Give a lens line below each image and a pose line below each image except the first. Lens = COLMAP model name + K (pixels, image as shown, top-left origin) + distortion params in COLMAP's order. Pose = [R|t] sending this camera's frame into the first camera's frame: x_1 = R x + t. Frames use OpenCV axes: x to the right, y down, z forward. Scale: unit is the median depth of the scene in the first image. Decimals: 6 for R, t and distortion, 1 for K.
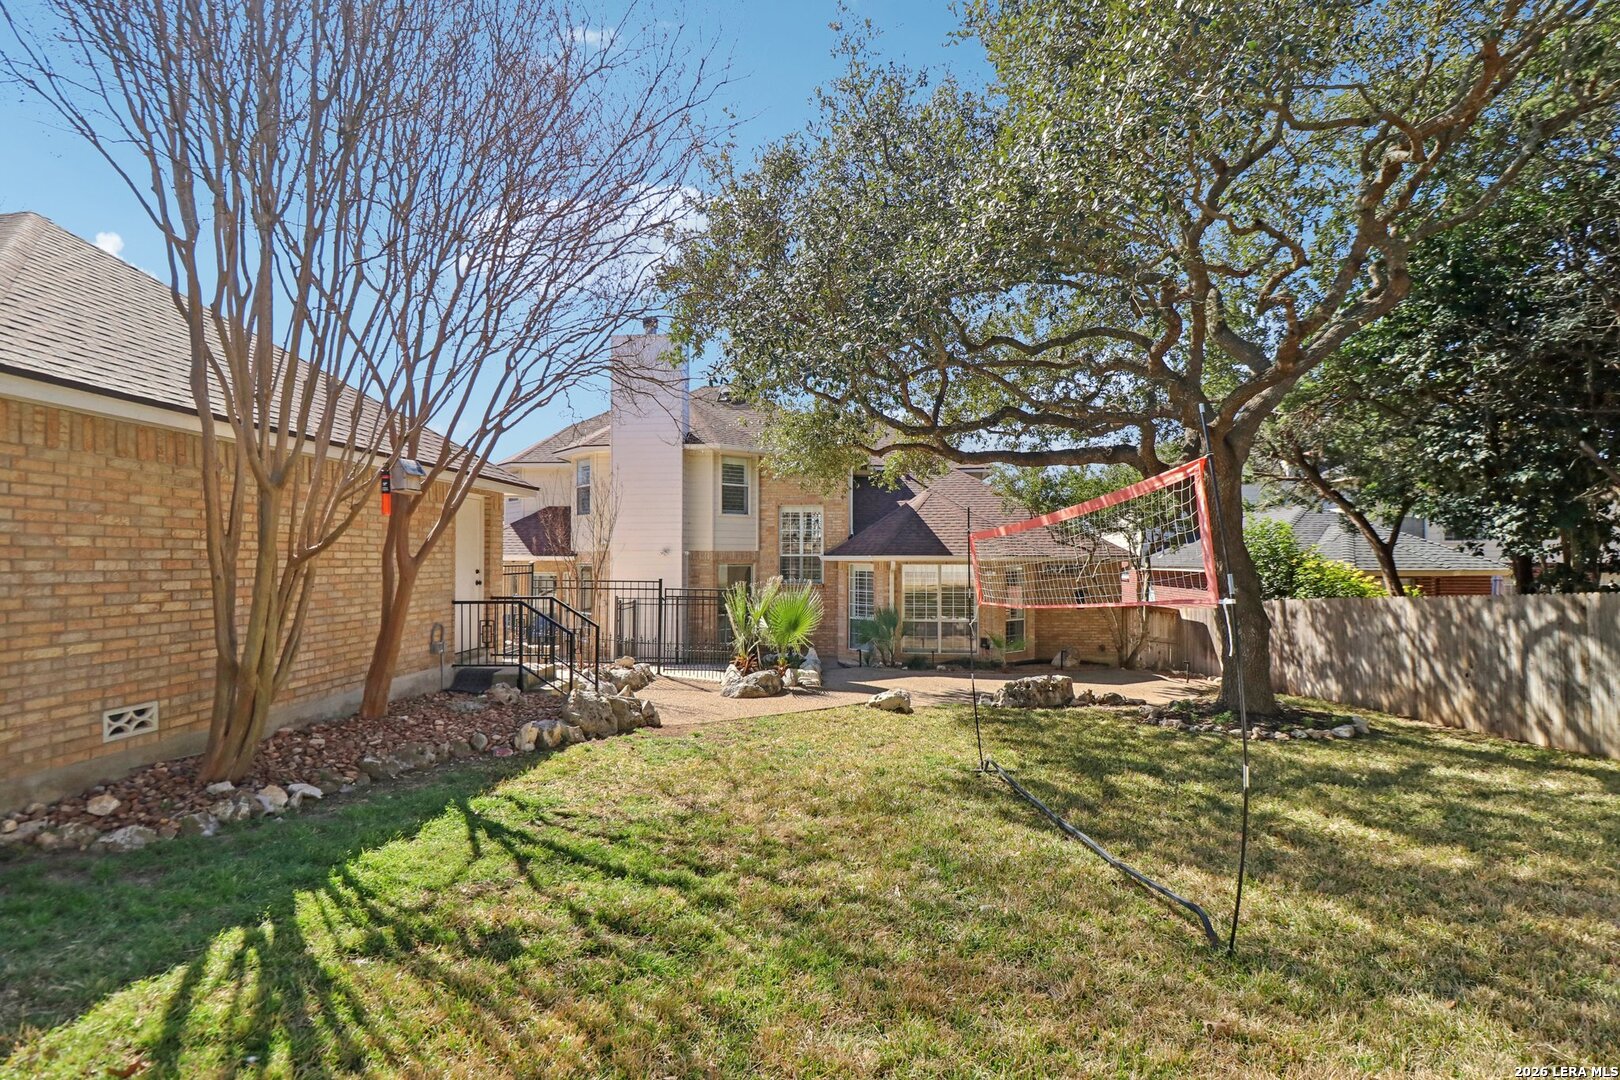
lens RADIAL K [[770.0, 0, 801.0], [0, 770.0, 537.2], [0, 0, 1]] dist [-0.024395, 0.000094]
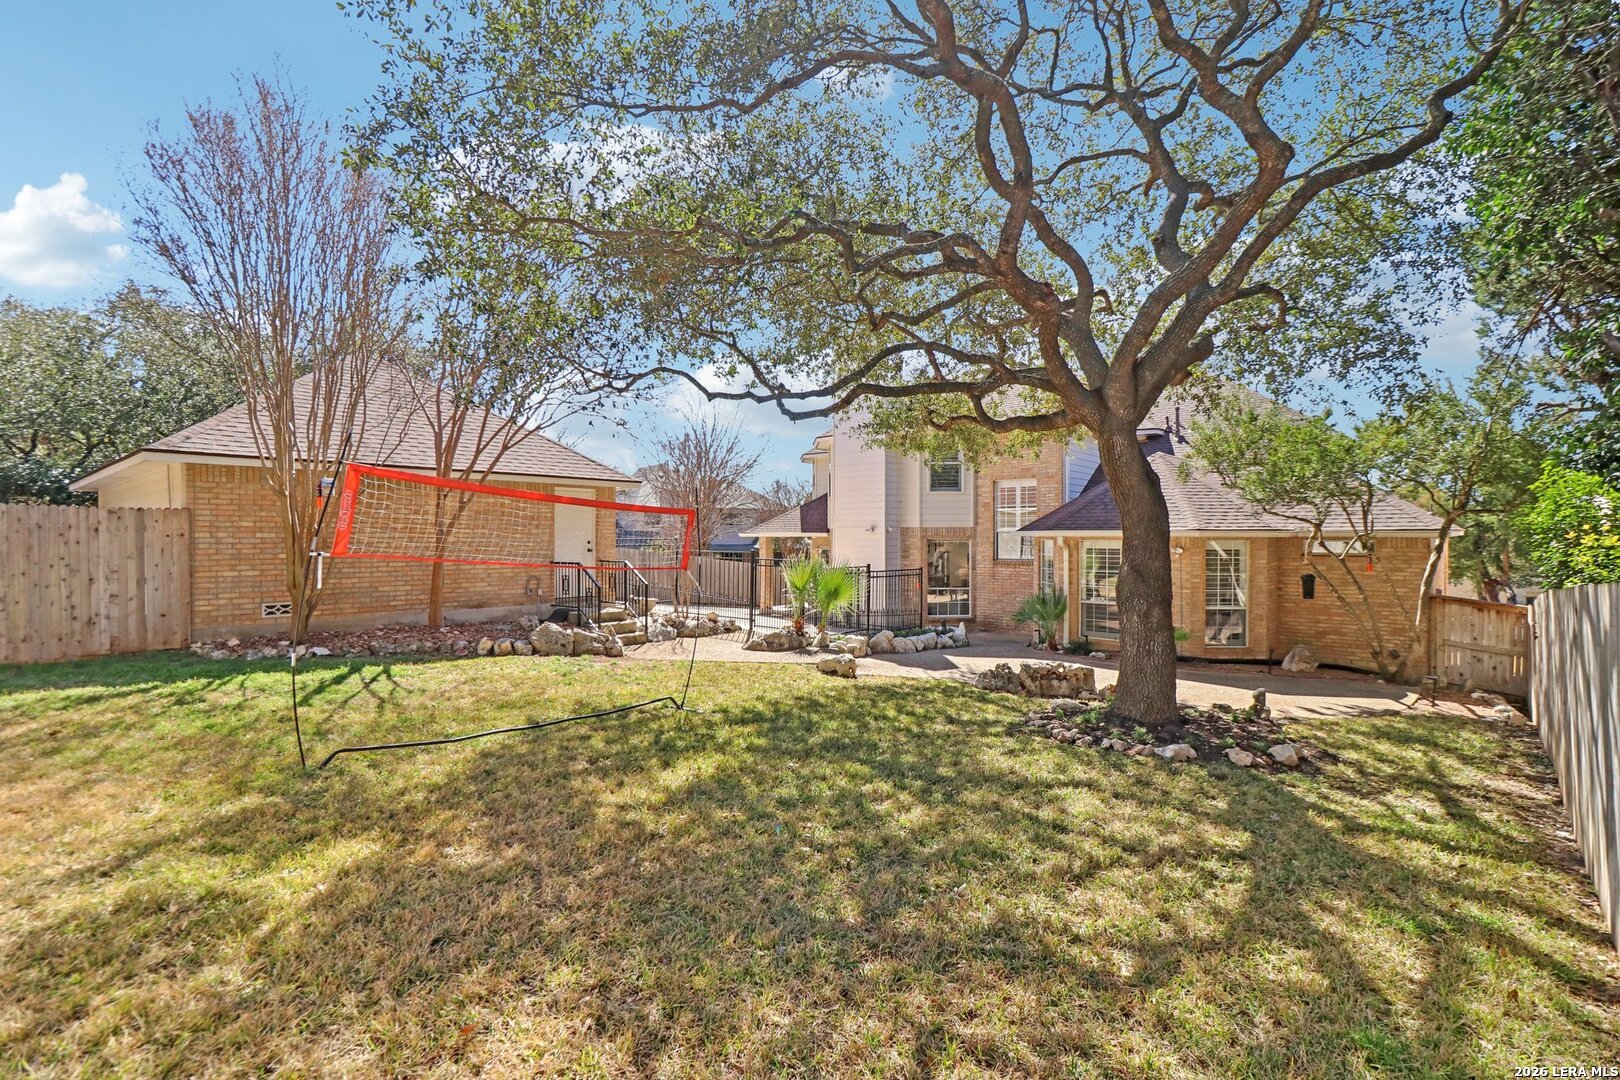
lens RADIAL K [[770.0, 0, 801.0], [0, 770.0, 537.2], [0, 0, 1]] dist [-0.024395, 0.000094]
pose [[0.790673, -0.000026, -0.612239, 0.410019], [0.015841, 0.999666, 0.020414, 0.007790], [0.612034, -0.025839, 0.790409, 0.067511]]
